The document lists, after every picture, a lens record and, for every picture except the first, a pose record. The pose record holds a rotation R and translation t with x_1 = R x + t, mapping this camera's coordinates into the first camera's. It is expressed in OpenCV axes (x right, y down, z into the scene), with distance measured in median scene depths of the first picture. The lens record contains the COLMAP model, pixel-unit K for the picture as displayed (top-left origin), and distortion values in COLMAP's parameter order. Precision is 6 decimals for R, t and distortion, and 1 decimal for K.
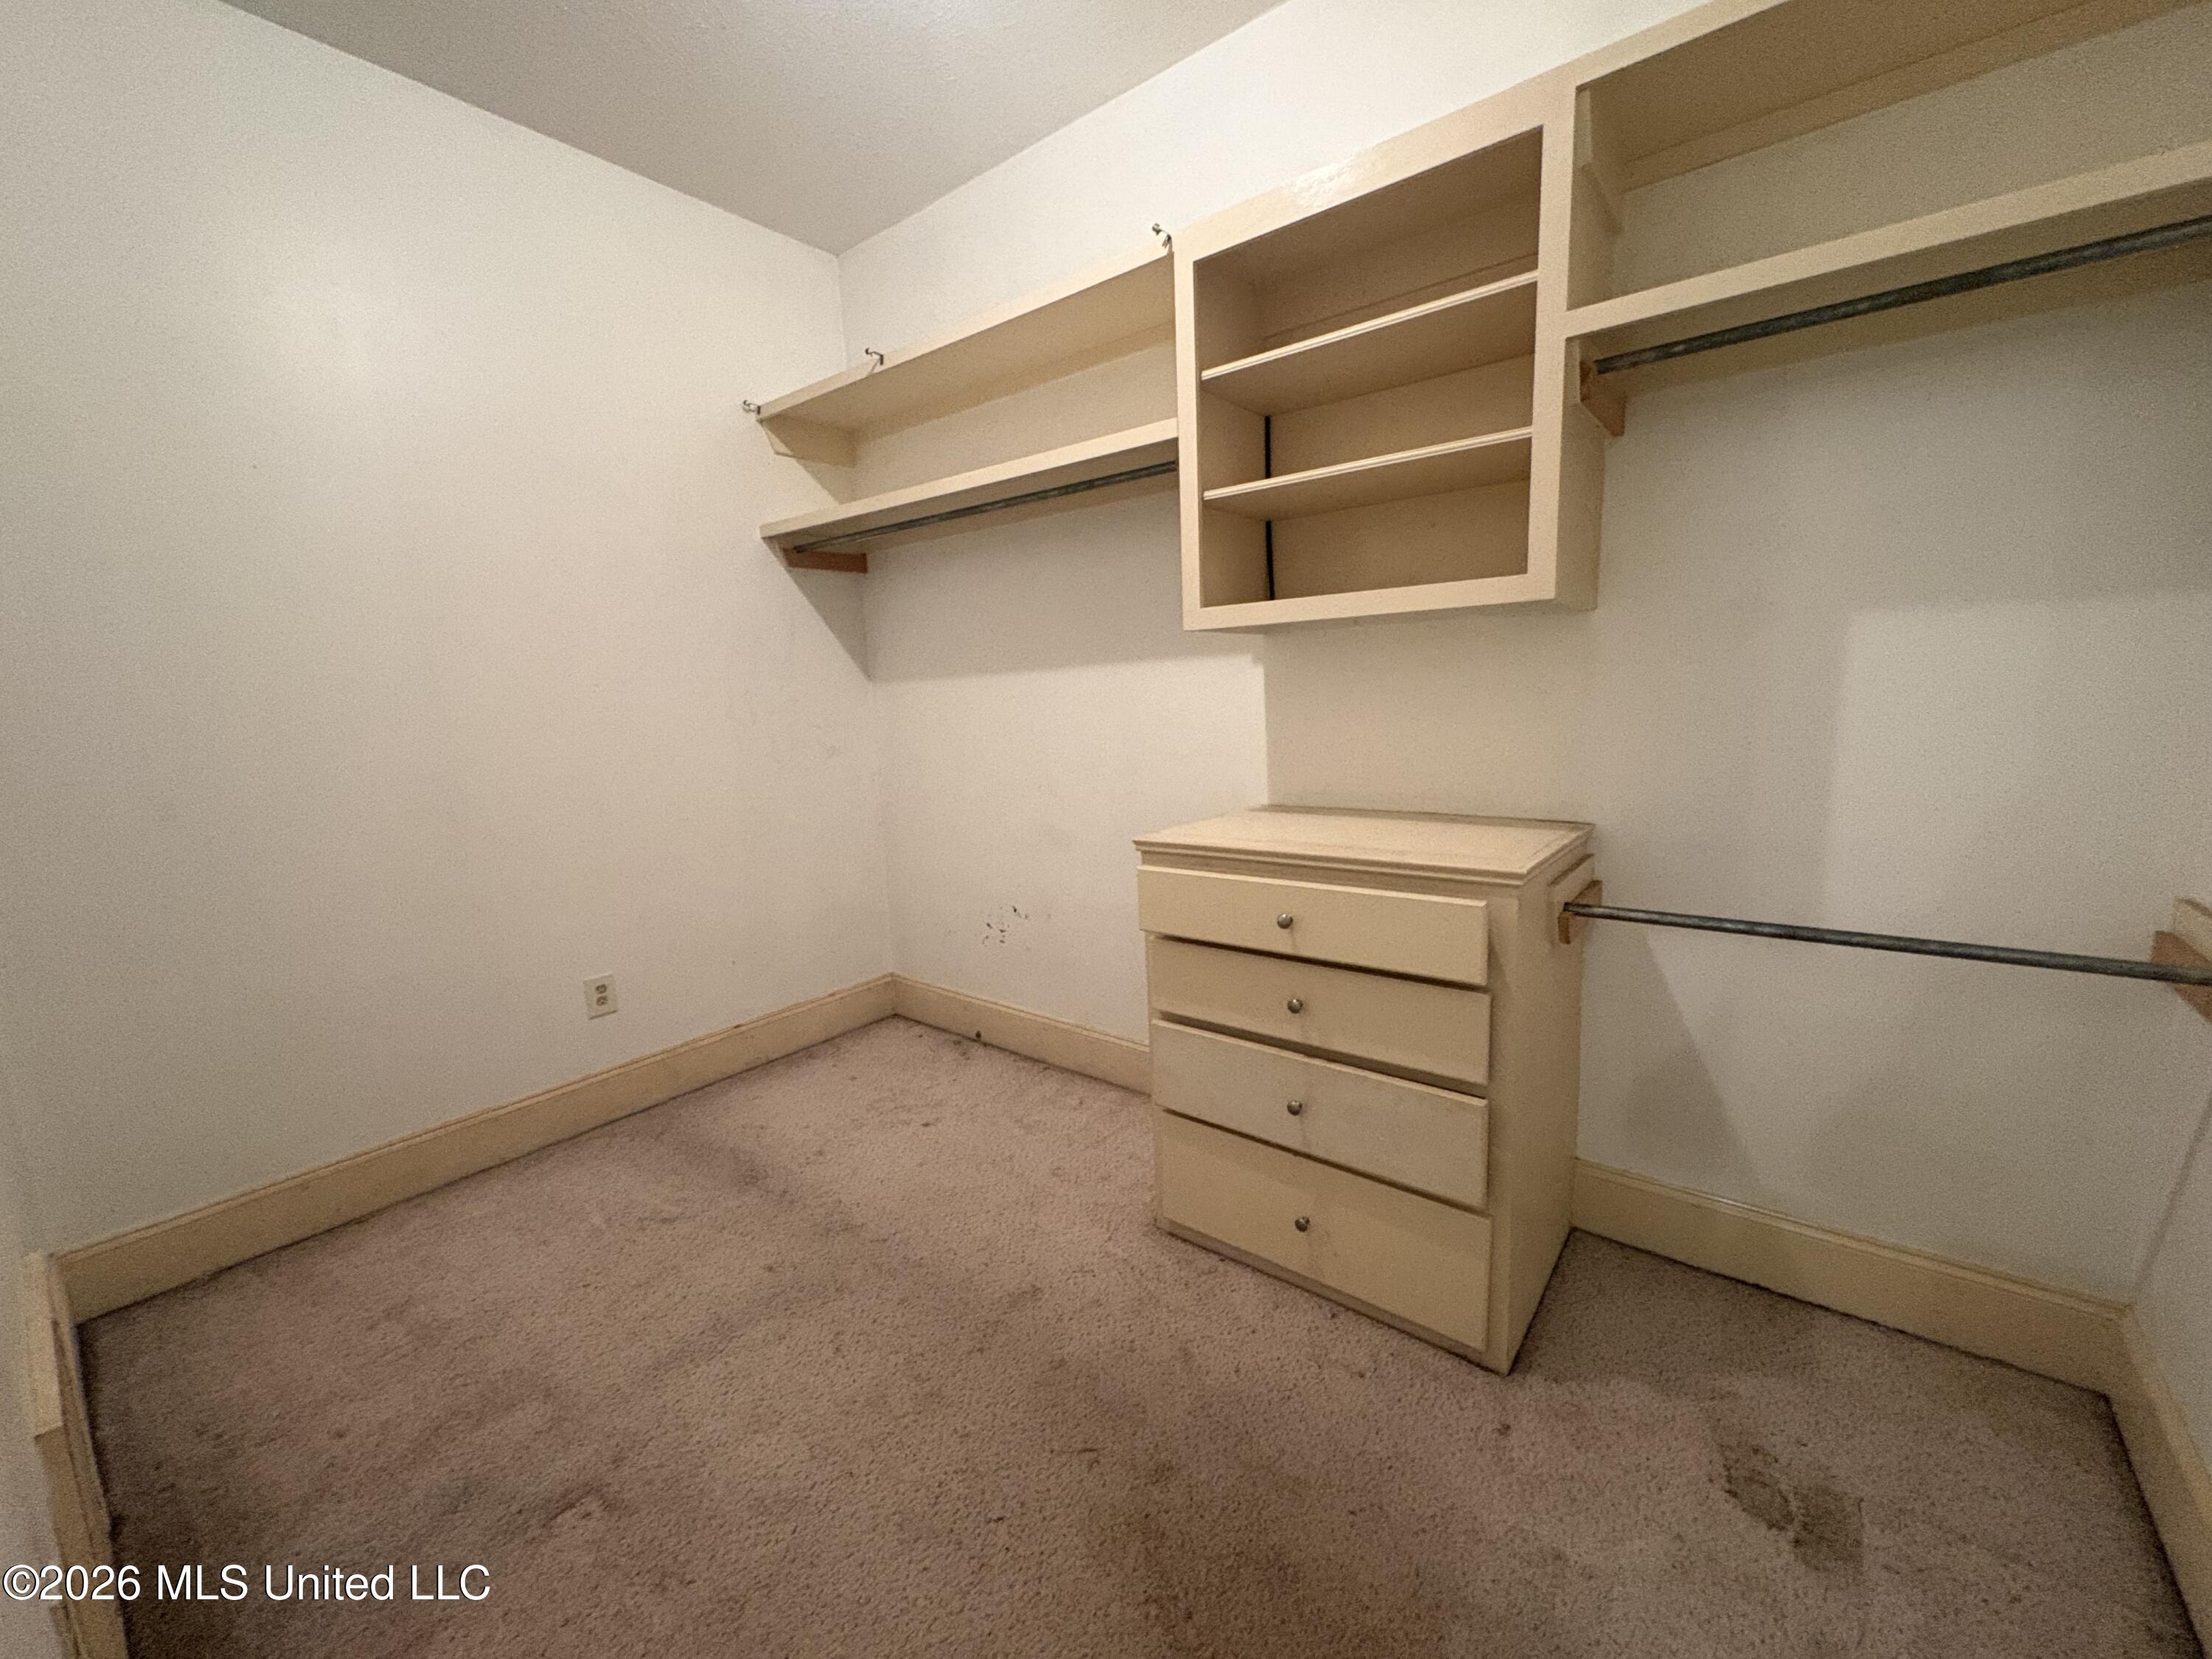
lens RADIAL K [[880.6, 0, 1107.5], [0, 880.6, 830.4], [0, 0, 1]] dist [-0.000076, -0.000409]
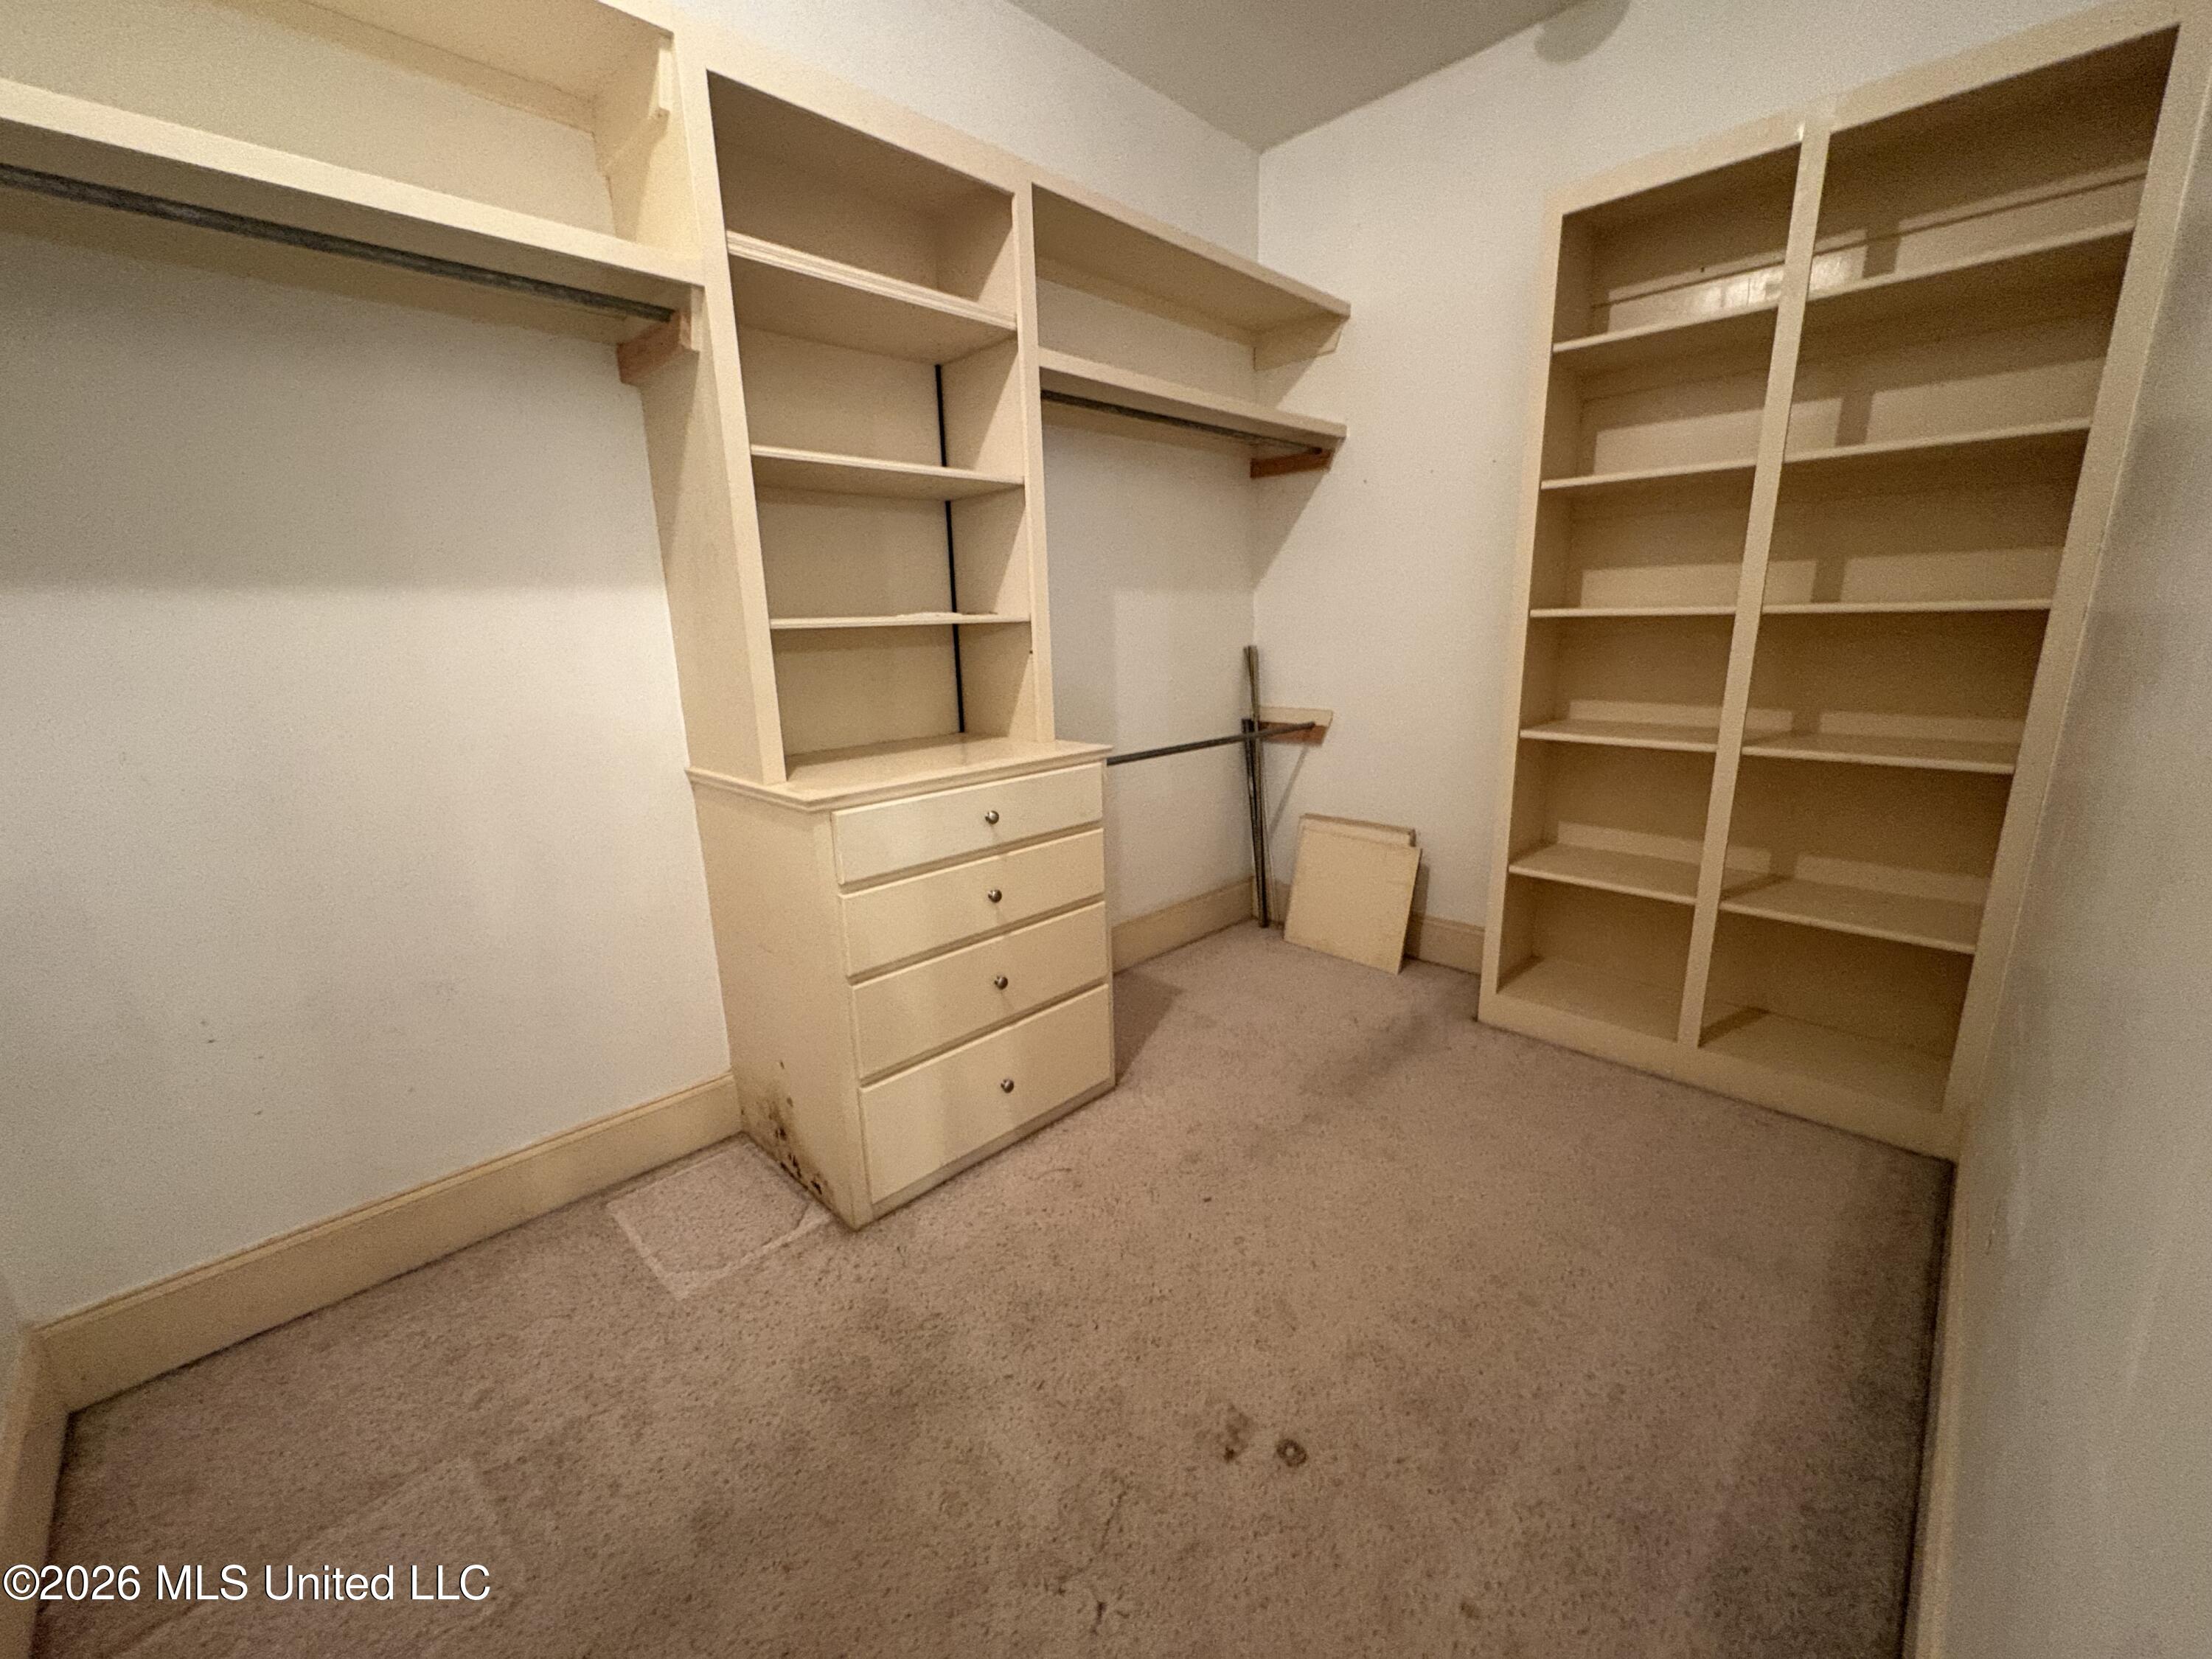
lens RADIAL K [[880.6, 0, 1107.5], [0, 880.6, 830.4], [0, 0, 1]] dist [-0.000076, -0.000409]
pose [[0.113792, -0.205919, 0.971930, -0.953802], [0.157600, 0.969639, 0.186982, -0.078325], [-0.980925, 0.131899, 0.142790, 0.747885]]
